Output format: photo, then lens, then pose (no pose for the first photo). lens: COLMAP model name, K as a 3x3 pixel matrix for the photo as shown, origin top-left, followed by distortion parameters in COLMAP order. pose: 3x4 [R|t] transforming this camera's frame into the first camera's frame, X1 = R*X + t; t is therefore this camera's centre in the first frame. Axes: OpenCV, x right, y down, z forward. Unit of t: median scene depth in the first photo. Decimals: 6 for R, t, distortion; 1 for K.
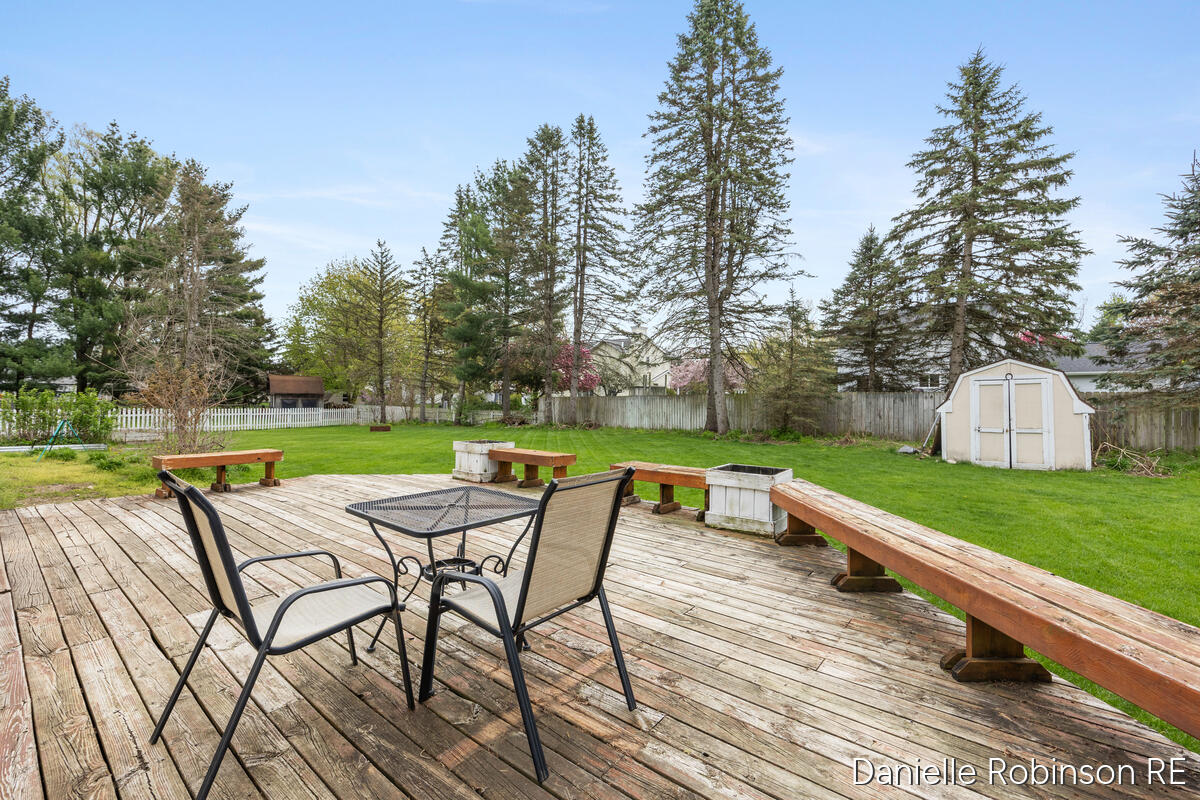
lens RADIAL K [[505.1, 0, 610.5], [0, 505.1, 396.0], [0, 0, 1]] dist [0.014000, -0.000127]
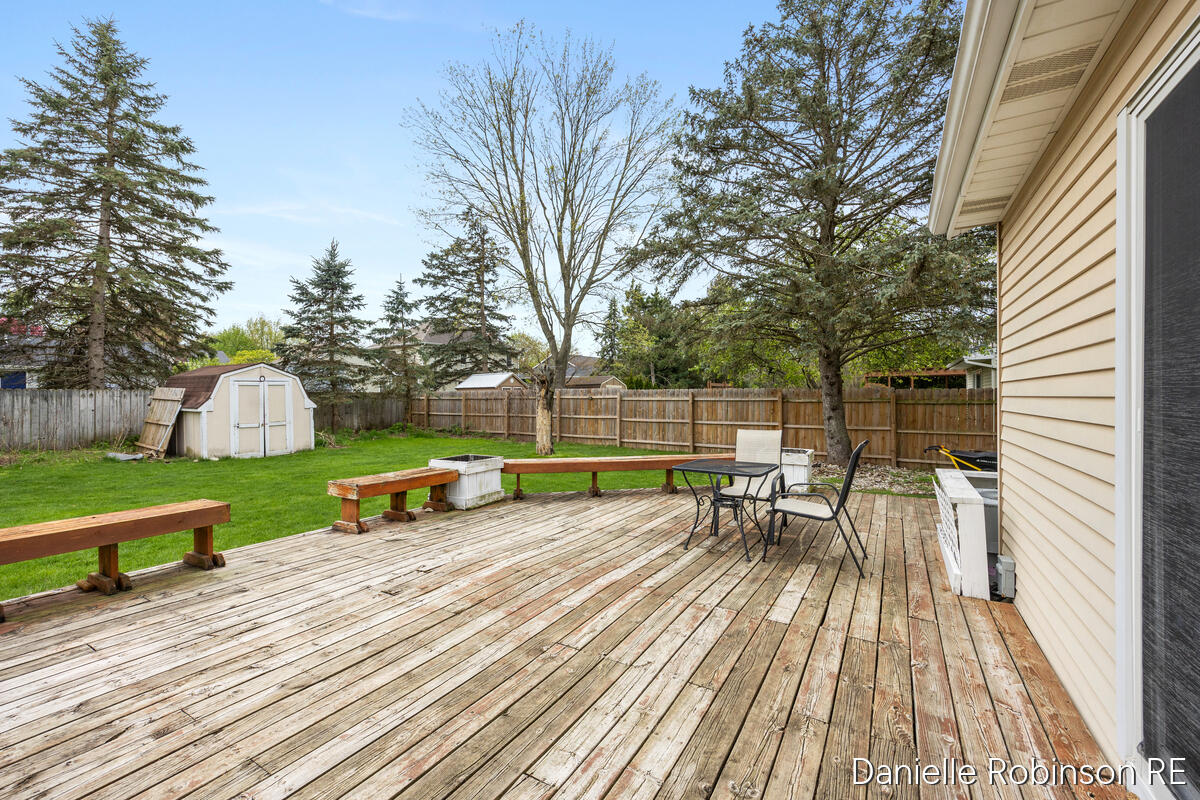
lens RADIAL K [[493.4, 0, 603.5], [0, 493.4, 395.9], [0, 0, 1]] dist [-0.000162, -0.000050]
pose [[-0.141734, -0.006219, 0.989885, -0.484449], [-0.001117, 0.999981, 0.006122, -0.006719], [-0.989904, -0.000238, -0.141738, 0.417672]]
